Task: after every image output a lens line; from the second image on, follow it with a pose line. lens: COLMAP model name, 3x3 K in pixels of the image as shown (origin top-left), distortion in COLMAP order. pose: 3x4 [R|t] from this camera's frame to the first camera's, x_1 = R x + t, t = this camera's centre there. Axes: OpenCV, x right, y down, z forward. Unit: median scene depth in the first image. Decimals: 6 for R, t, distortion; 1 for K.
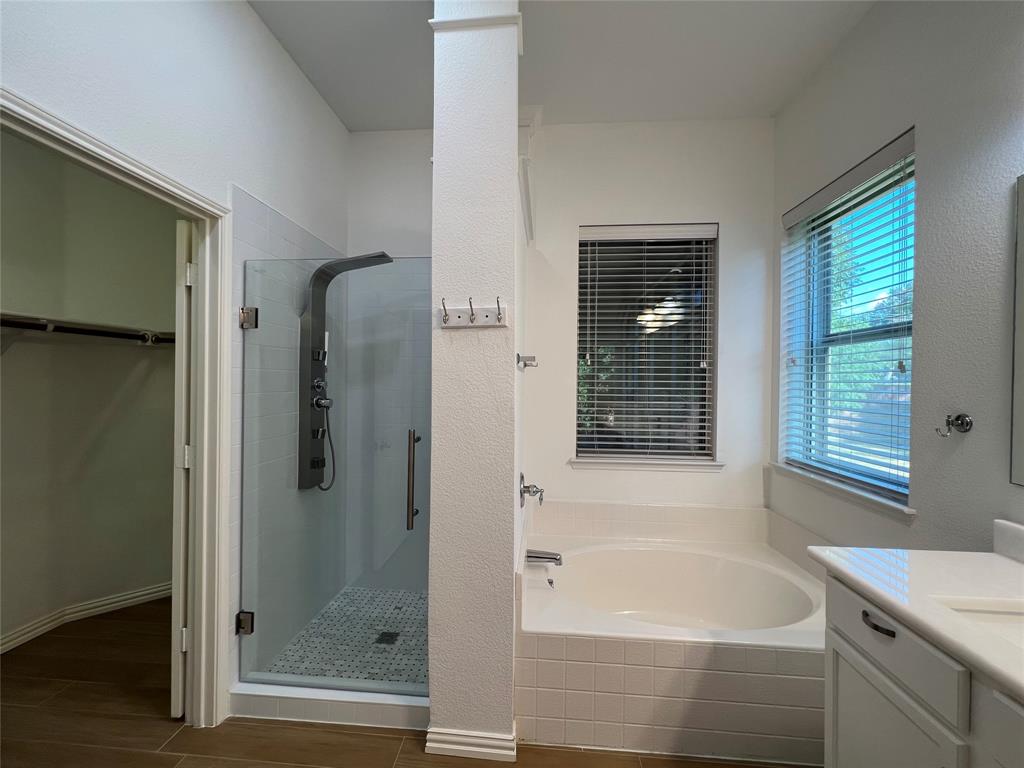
lens RADIAL K [[408.7, 0, 510.3], [0, 408.7, 382.0], [0, 0, 1]] dist [-0.006453, -0.000531]
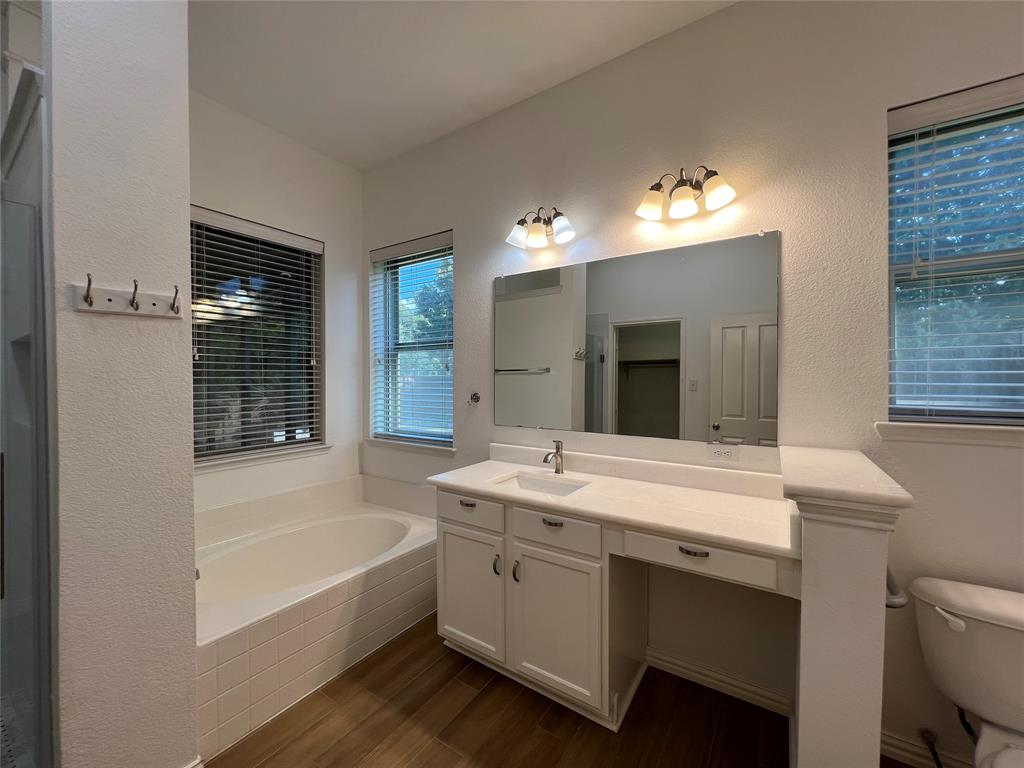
lens RADIAL K [[408.7, 0, 509.6], [0, 408.7, 384.2], [0, 0, 1]] dist [-0.006453, -0.000531]
pose [[0.486084, -0.025597, 0.873537, -0.290564], [0.009493, 0.999667, 0.024010, -0.004068], [-0.873861, -0.003379, 0.486165, -0.046951]]
